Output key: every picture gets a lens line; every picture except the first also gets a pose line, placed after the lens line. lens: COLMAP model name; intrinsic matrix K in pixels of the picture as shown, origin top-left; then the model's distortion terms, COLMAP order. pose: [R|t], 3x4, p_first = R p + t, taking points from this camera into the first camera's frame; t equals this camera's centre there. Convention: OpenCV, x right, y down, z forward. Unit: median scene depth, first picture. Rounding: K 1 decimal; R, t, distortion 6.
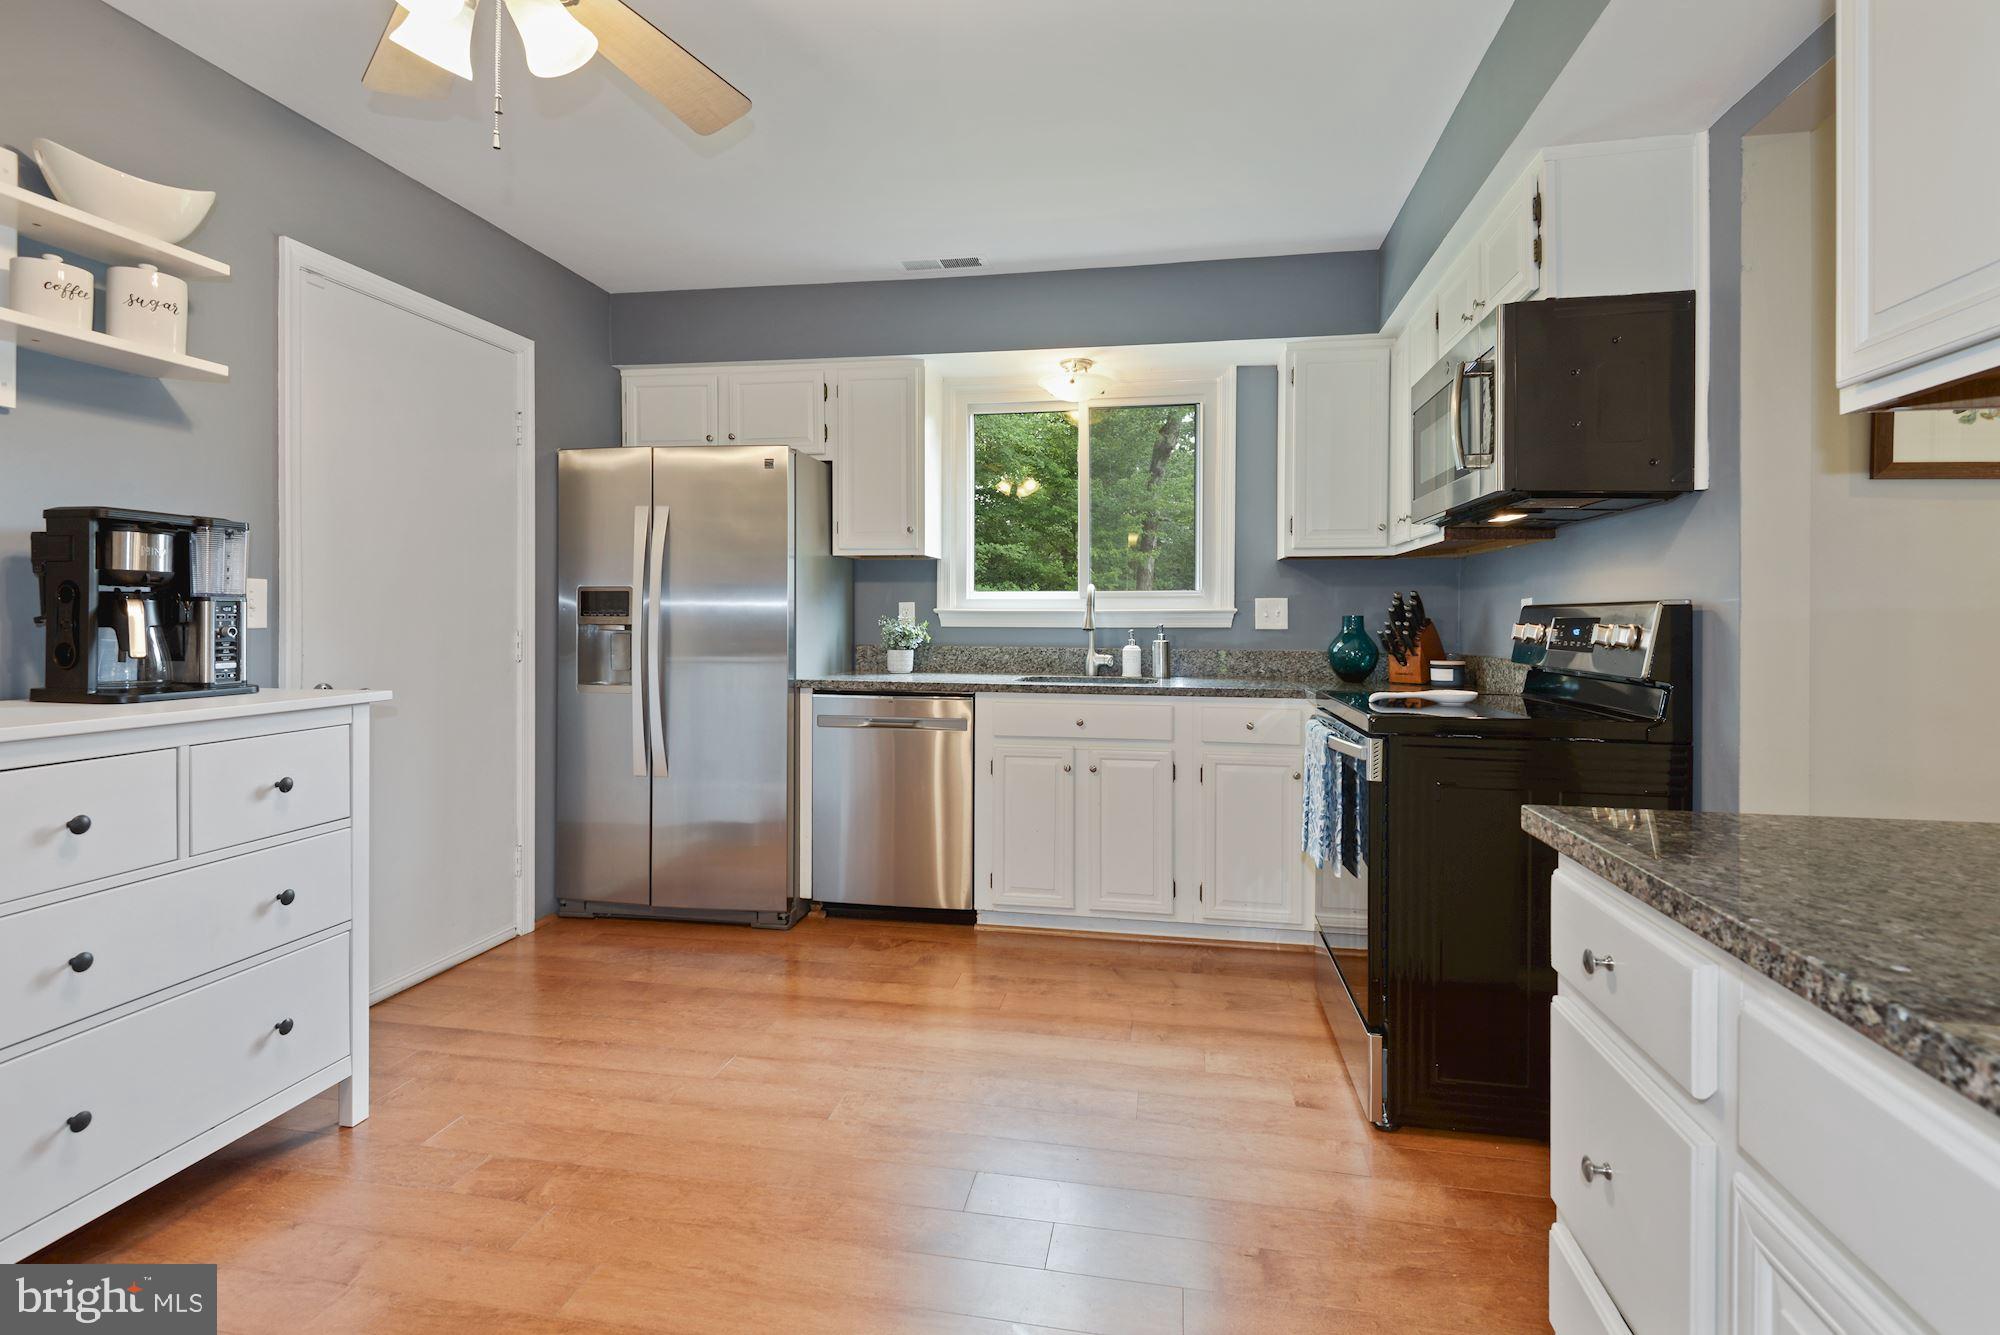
lens RADIAL K [[911.4, 0, 1004.1], [0, 911.4, 617.1], [0, 0, 1]] dist [-0.000568, -0.000231]
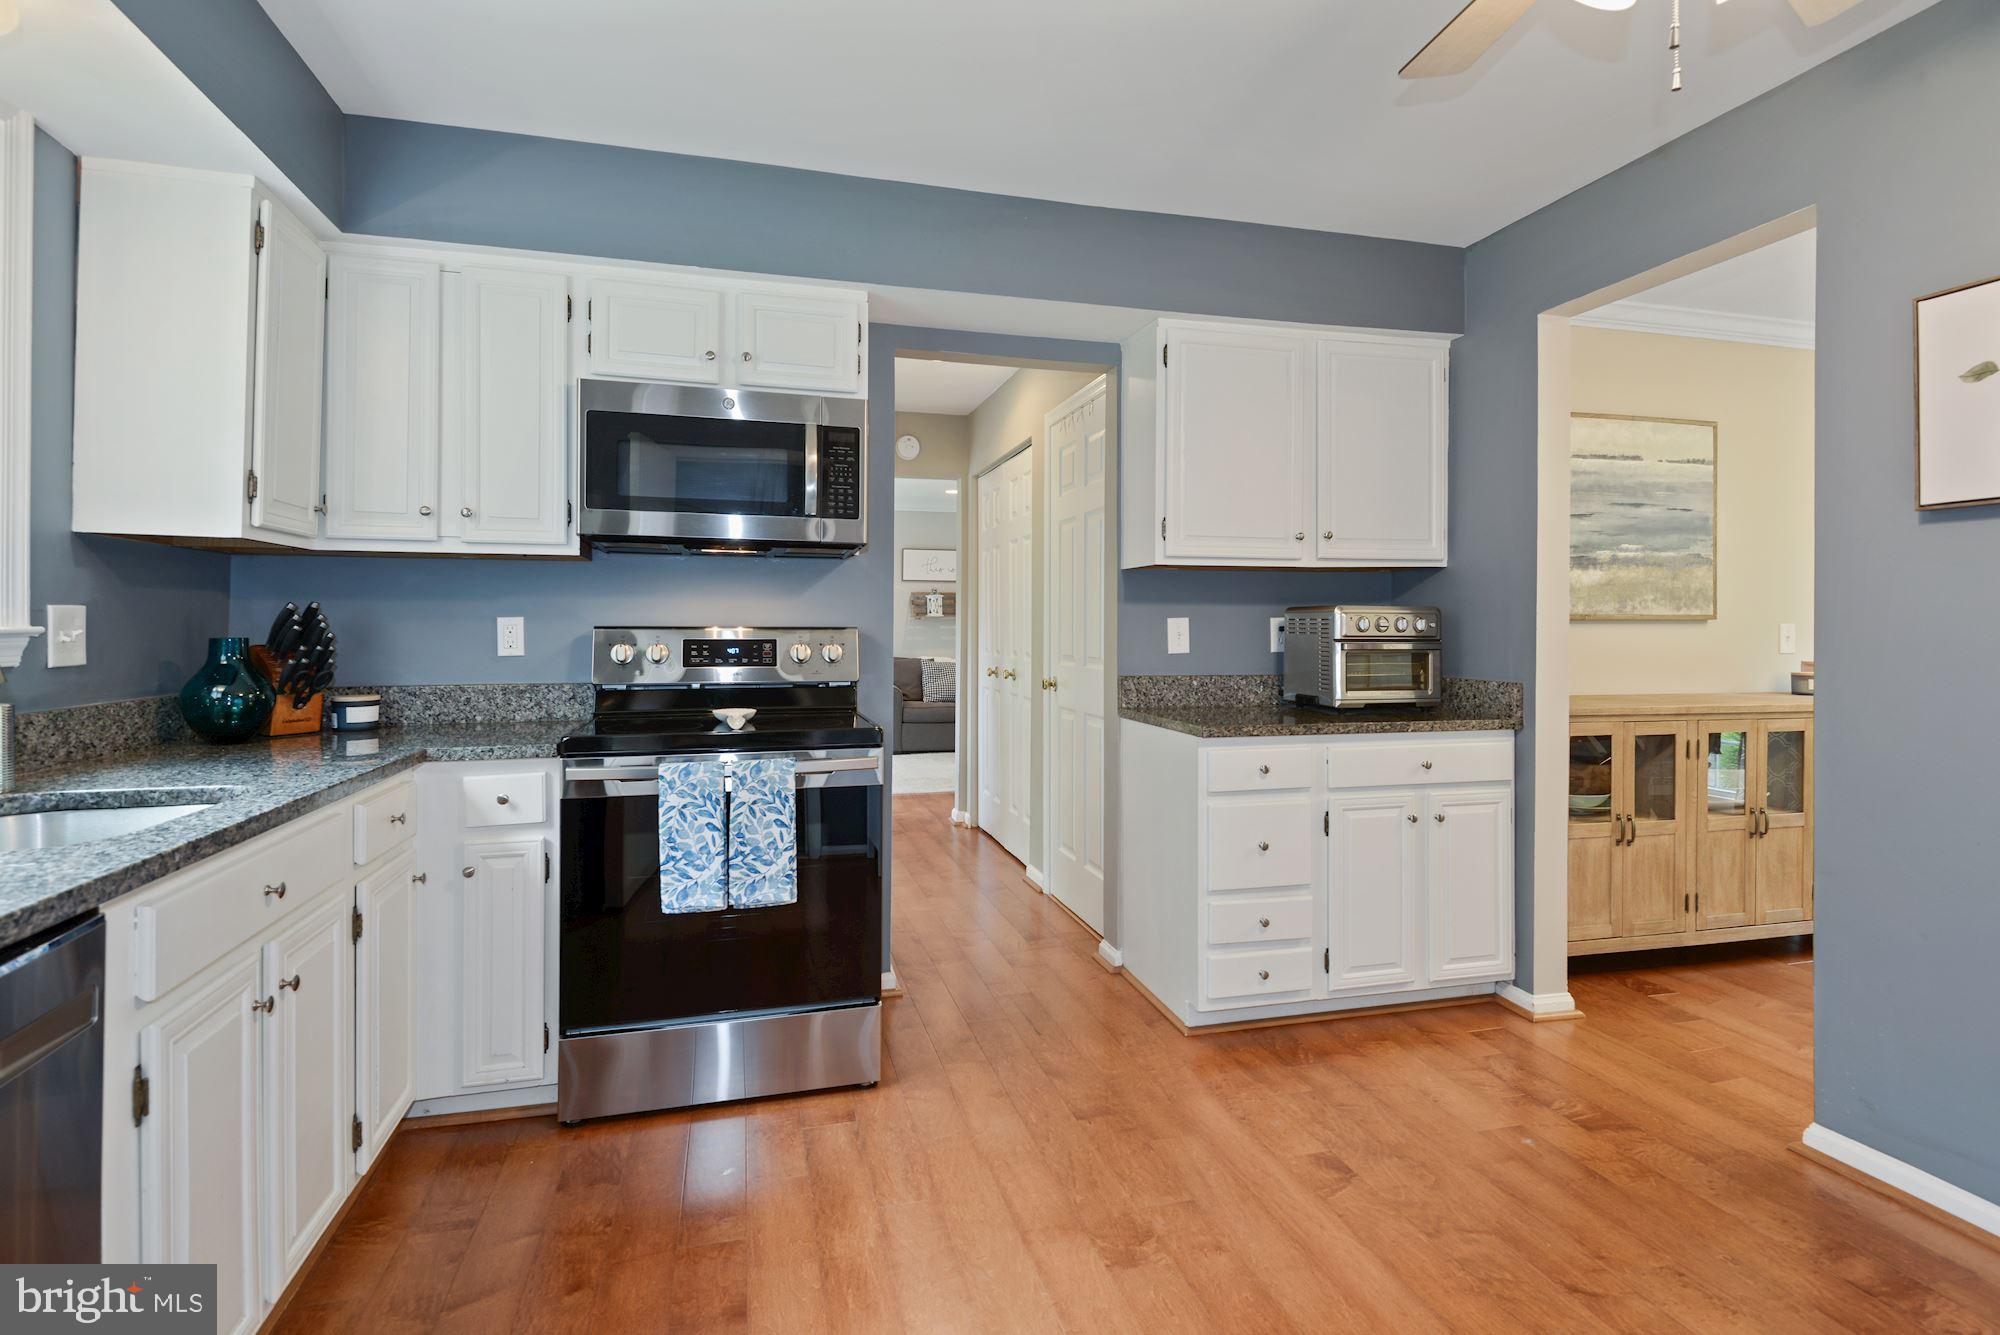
lens RADIAL K [[995.6, 0, 1006.2], [0, 995.6, 622.4], [0, 0, 1]] dist [0.002668, -0.000297]
pose [[-0.440754, -0.002071, 0.897625, -0.443253], [-0.005036, 0.999987, -0.000166, -0.014039], [-0.897614, -0.004594, -0.440759, 0.781751]]
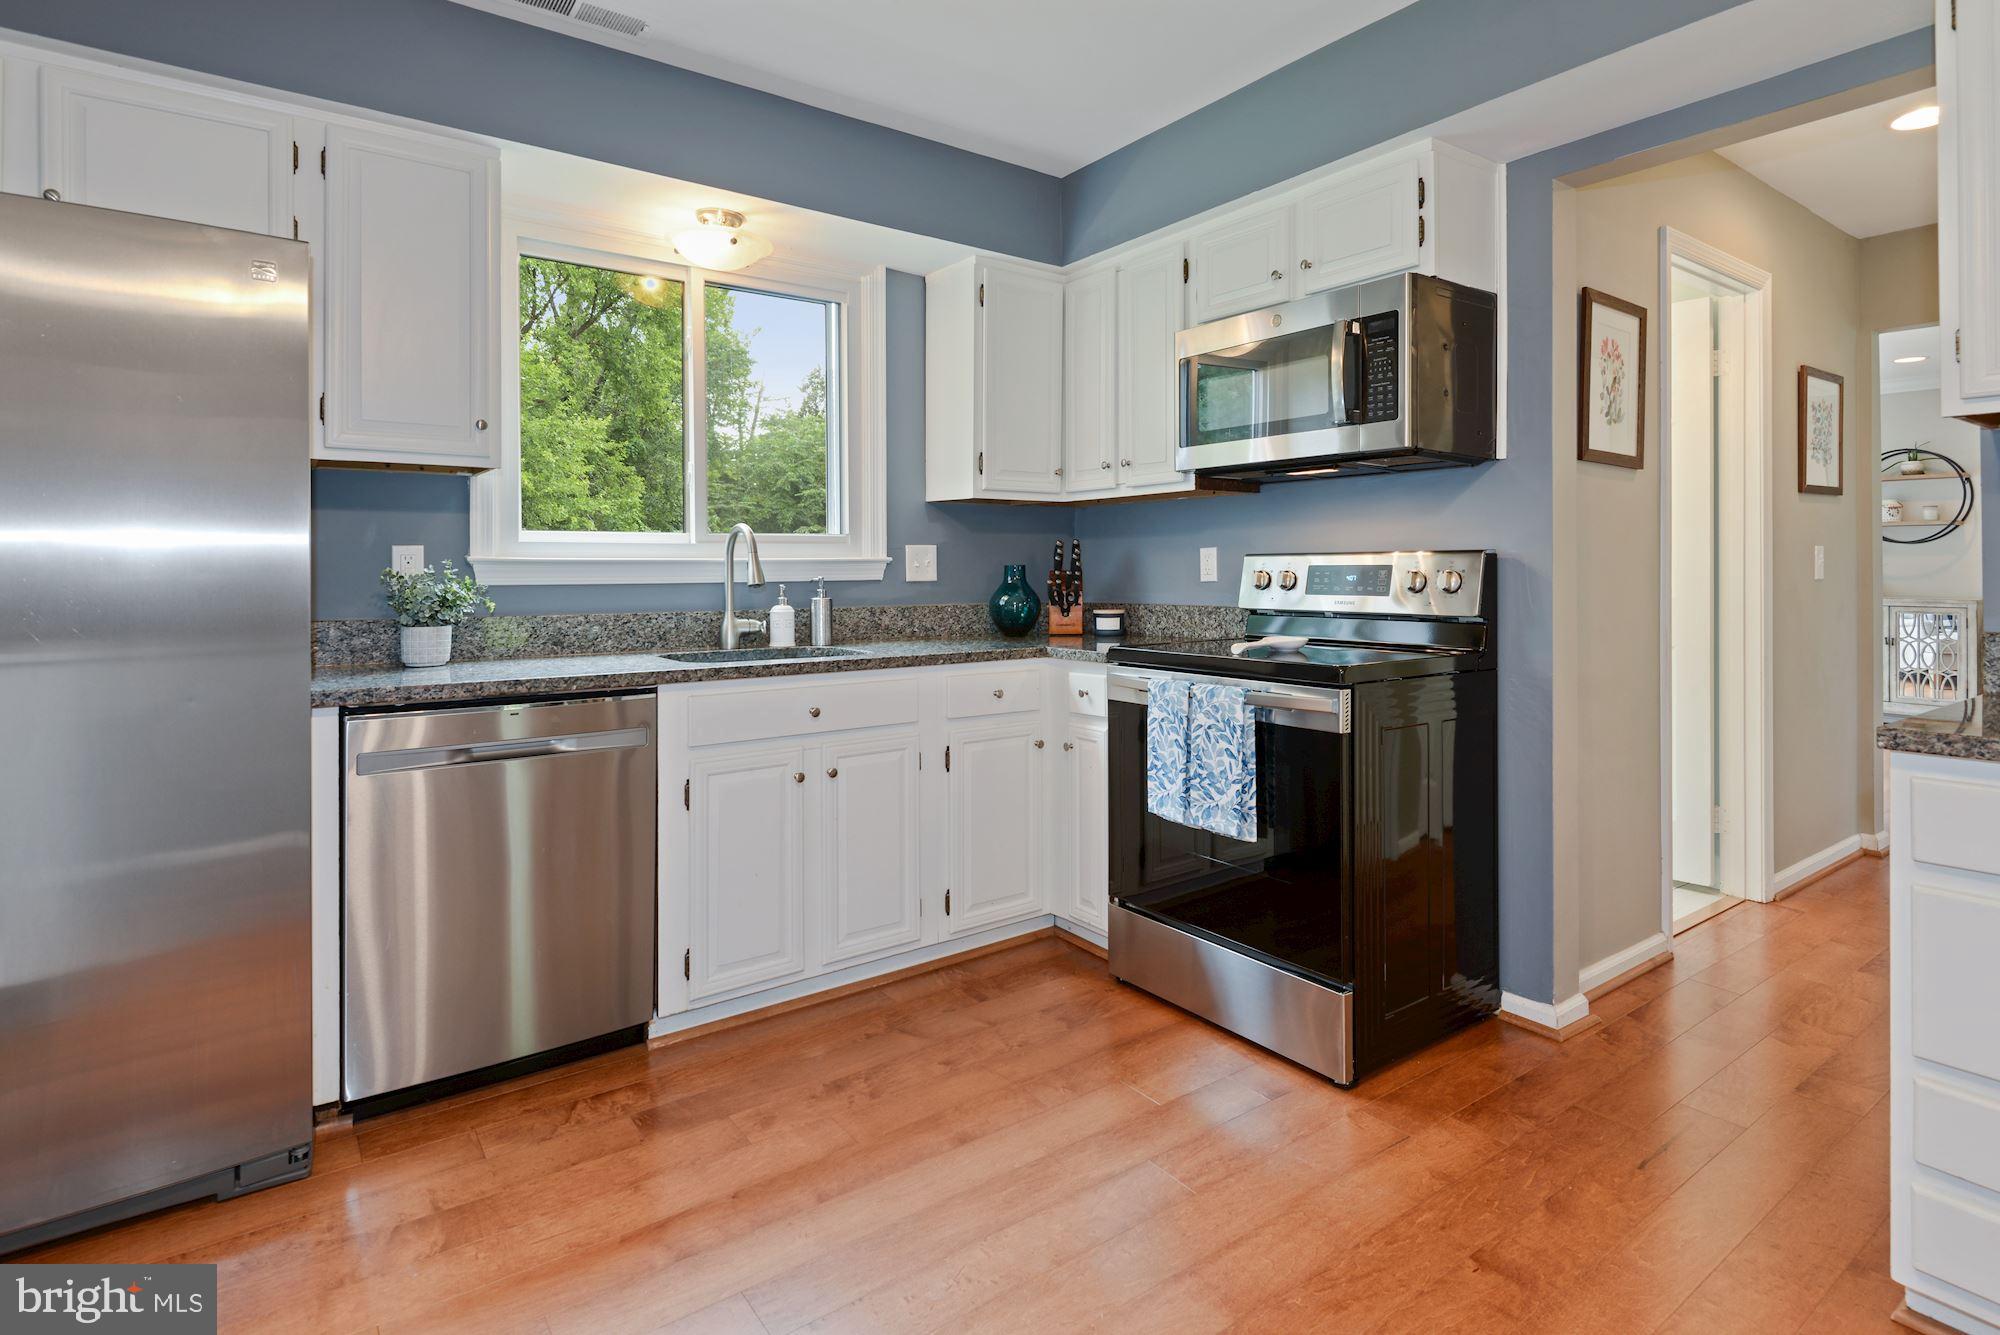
lens RADIAL K [[1006.8, 0, 1006.6], [0, 1006.8, 566.4], [0, 0, 1]] dist [0.011712, -0.000579]
pose [[0.683303, -0.005330, 0.730115, -0.351311], [0.006785, 0.999977, 0.000950, -0.001040], [-0.730103, 0.004304, 0.683323, 0.291757]]
